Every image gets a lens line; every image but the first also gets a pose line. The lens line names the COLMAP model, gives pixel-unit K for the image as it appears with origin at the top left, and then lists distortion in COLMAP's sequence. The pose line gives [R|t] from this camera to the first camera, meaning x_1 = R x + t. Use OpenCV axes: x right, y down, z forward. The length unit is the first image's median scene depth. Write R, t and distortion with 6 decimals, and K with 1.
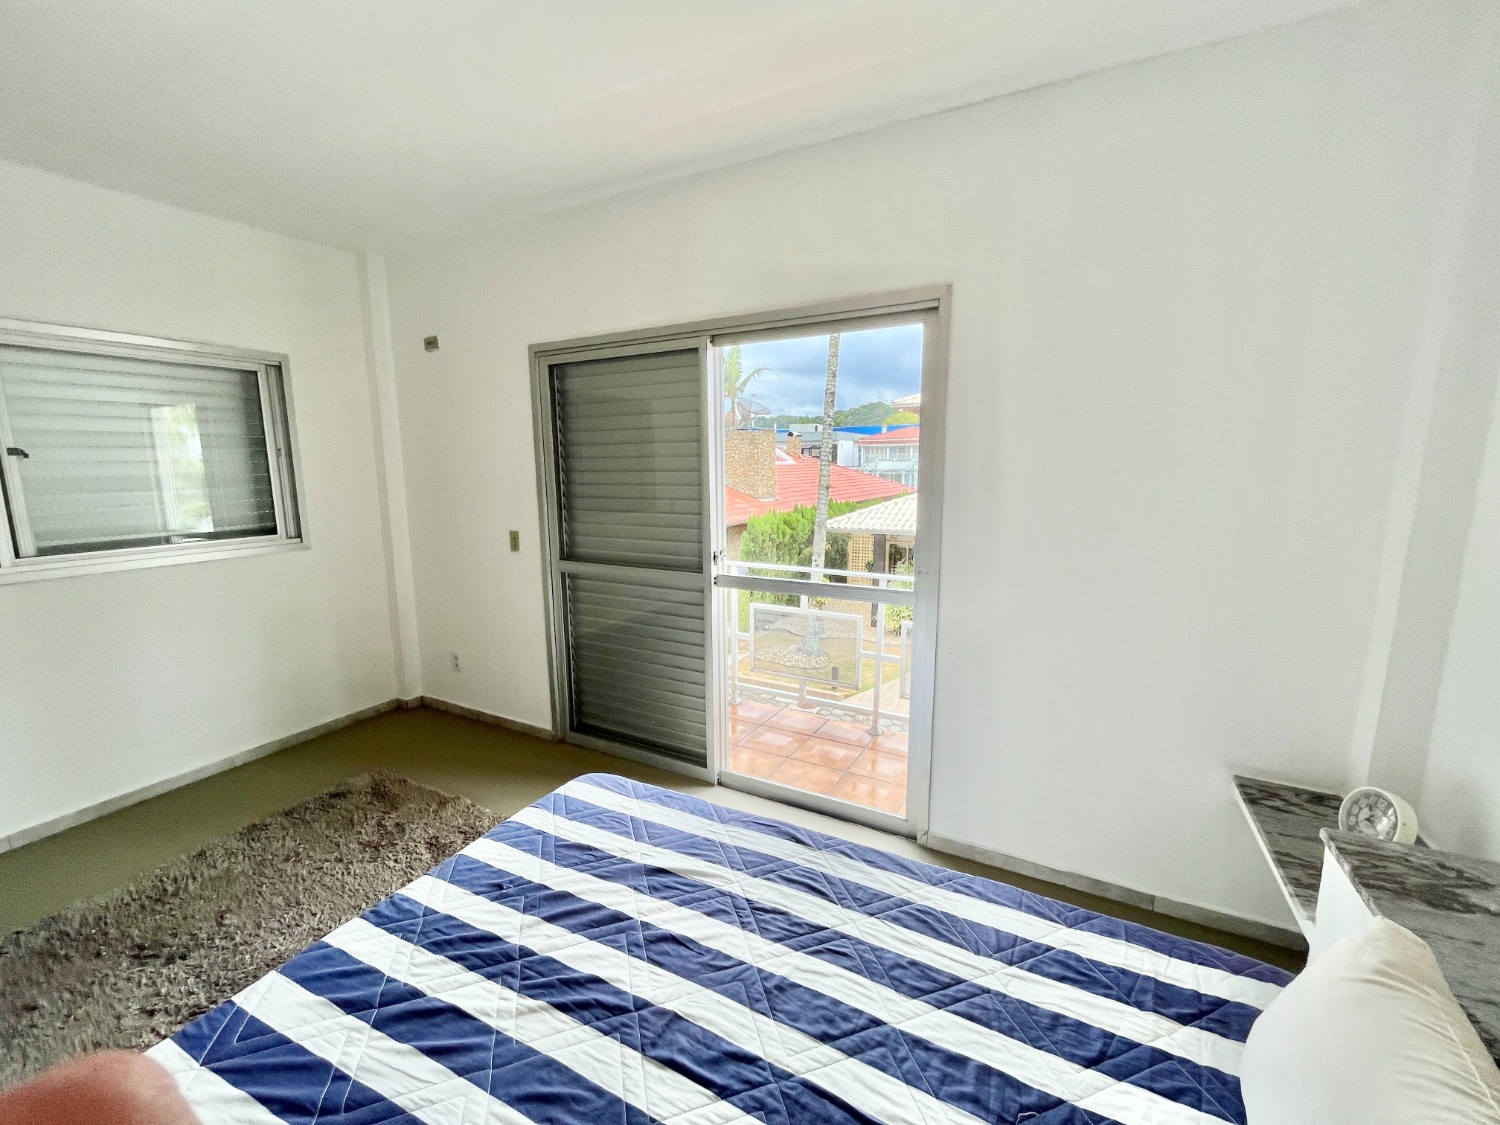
lens RADIAL K [[604.6, 0, 750.3], [0, 604.6, 560.1], [0, 0, 1]] dist [-0.001462, -0.000786]
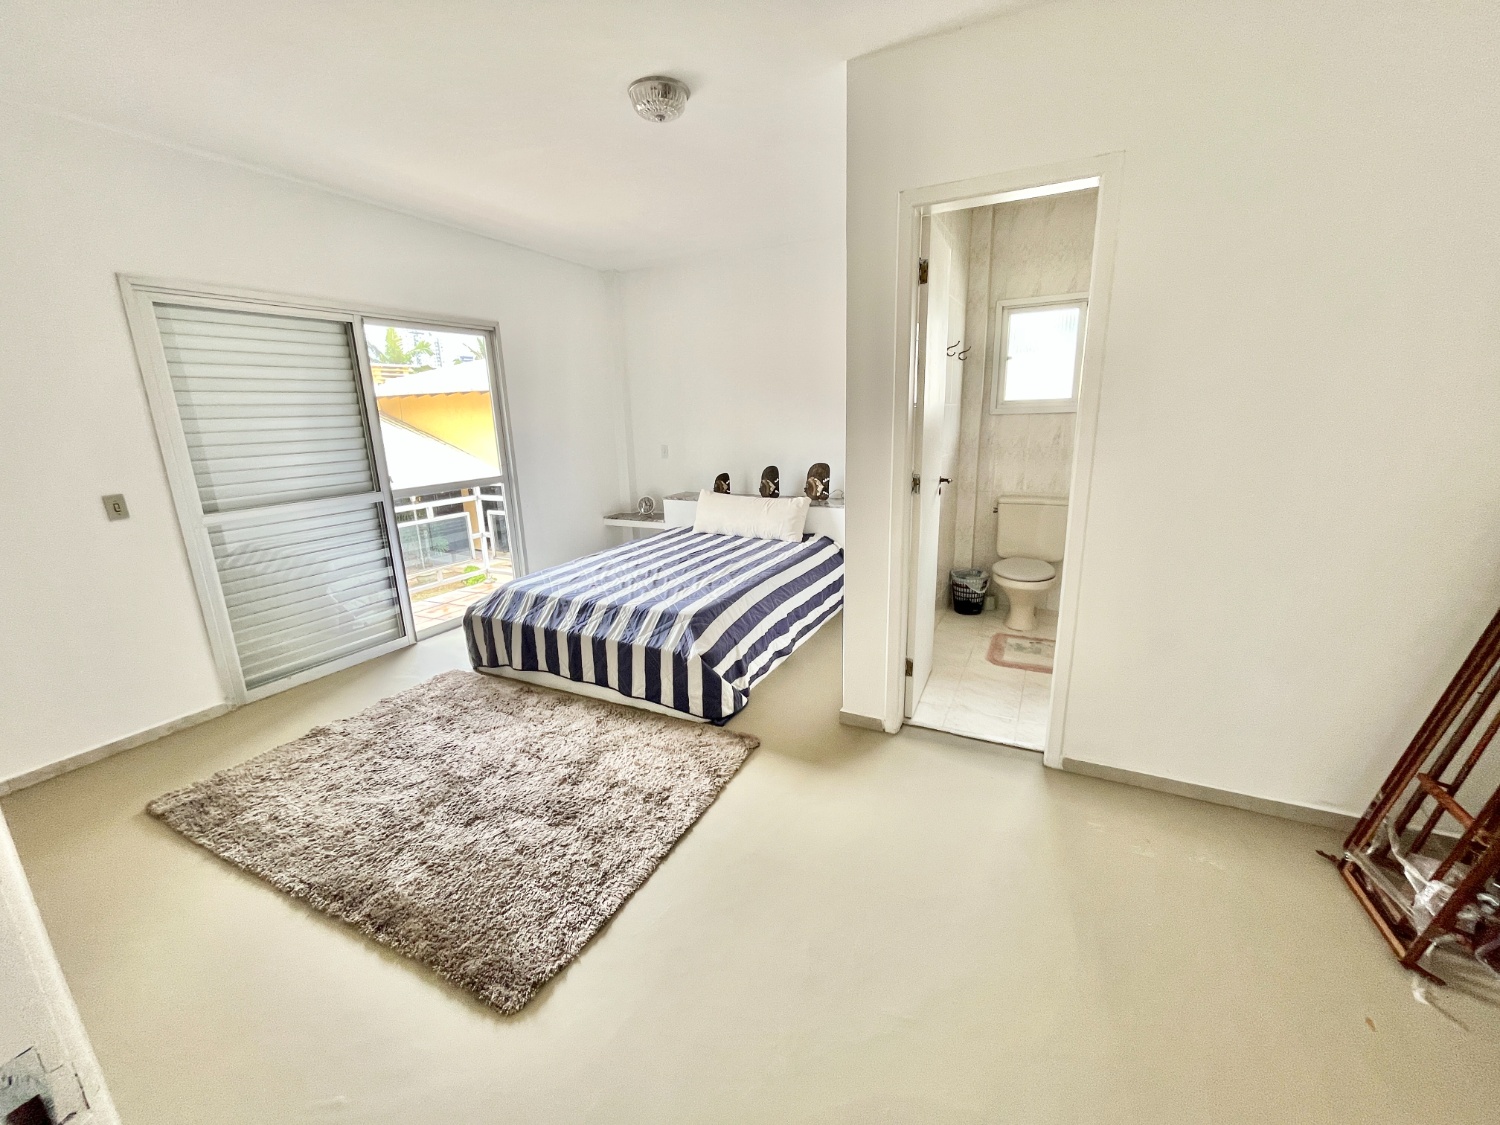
lens RADIAL K [[604.6, 0, 750.3], [0, 604.6, 560.1], [0, 0, 1]] dist [-0.001462, -0.000786]
pose [[-0.009872, -0.234490, 0.972068, -2.127126], [0.183703, 0.955145, 0.232274, 0.009014], [-0.982932, 0.180865, 0.033648, 0.240021]]
